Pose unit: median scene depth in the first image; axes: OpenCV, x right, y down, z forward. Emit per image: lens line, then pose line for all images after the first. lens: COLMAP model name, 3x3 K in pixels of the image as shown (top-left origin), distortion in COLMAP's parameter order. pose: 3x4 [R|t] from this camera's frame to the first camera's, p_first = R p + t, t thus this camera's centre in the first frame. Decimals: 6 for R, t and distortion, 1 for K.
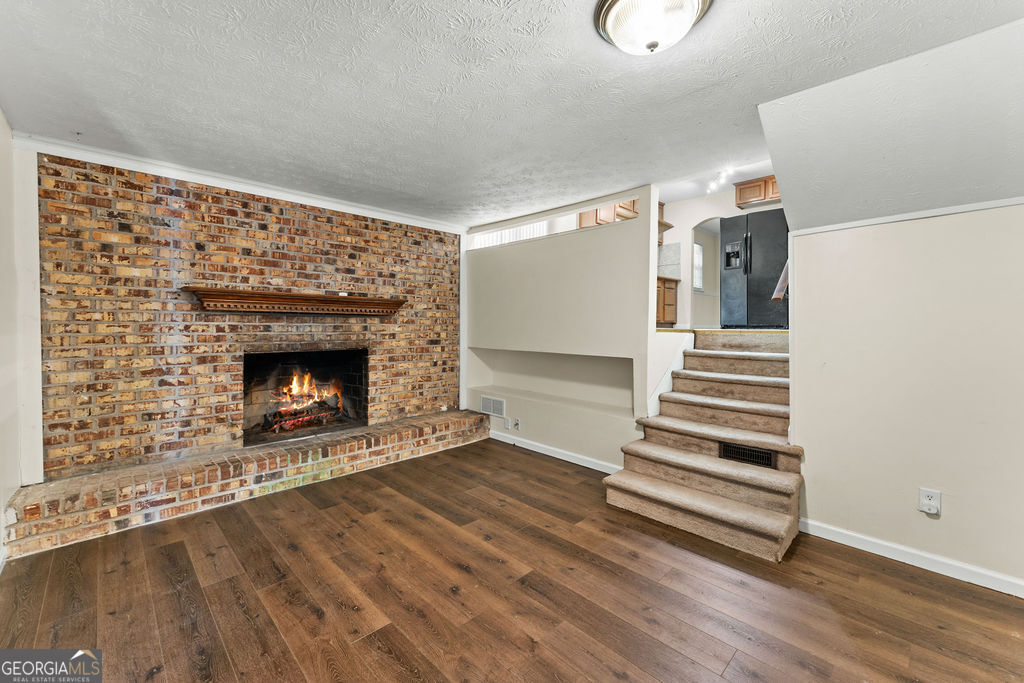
lens RADIAL K [[408.1, 0, 488.1], [0, 408.1, 331.5], [0, 0, 1]] dist [-0.001054, -0.000545]
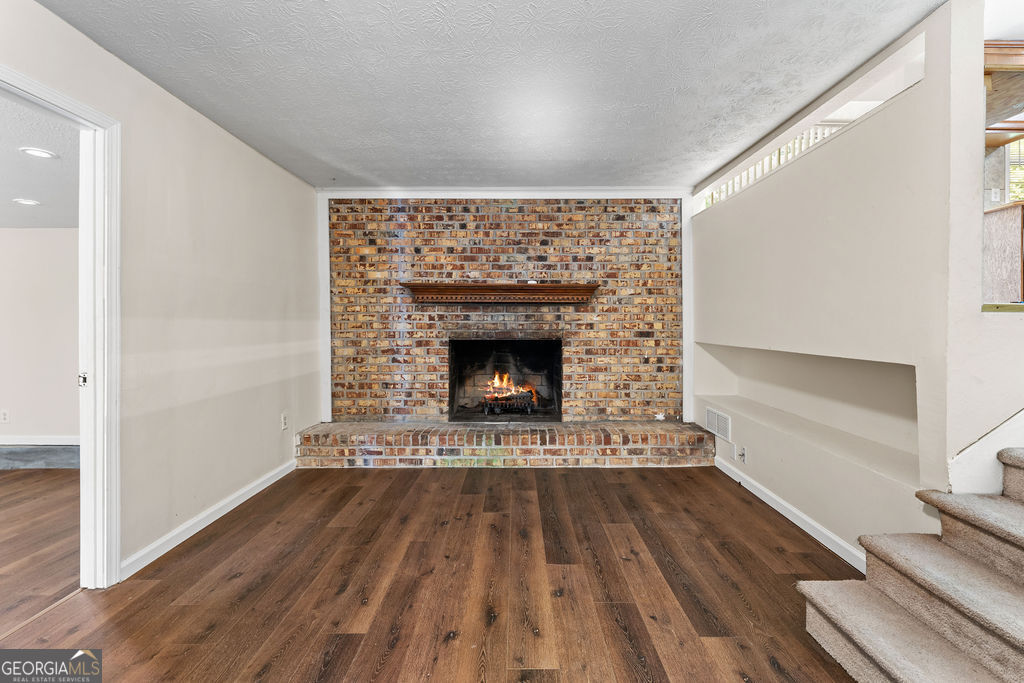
lens RADIAL K [[408.1, 0, 521.7], [0, 408.1, 324.7], [0, 0, 1]] dist [-0.001054, -0.000545]
pose [[0.736302, -0.002242, -0.676649, 0.343866], [-0.007986, 0.999896, -0.012004, 0.026263], [0.676605, 0.014242, 0.736208, 0.315864]]
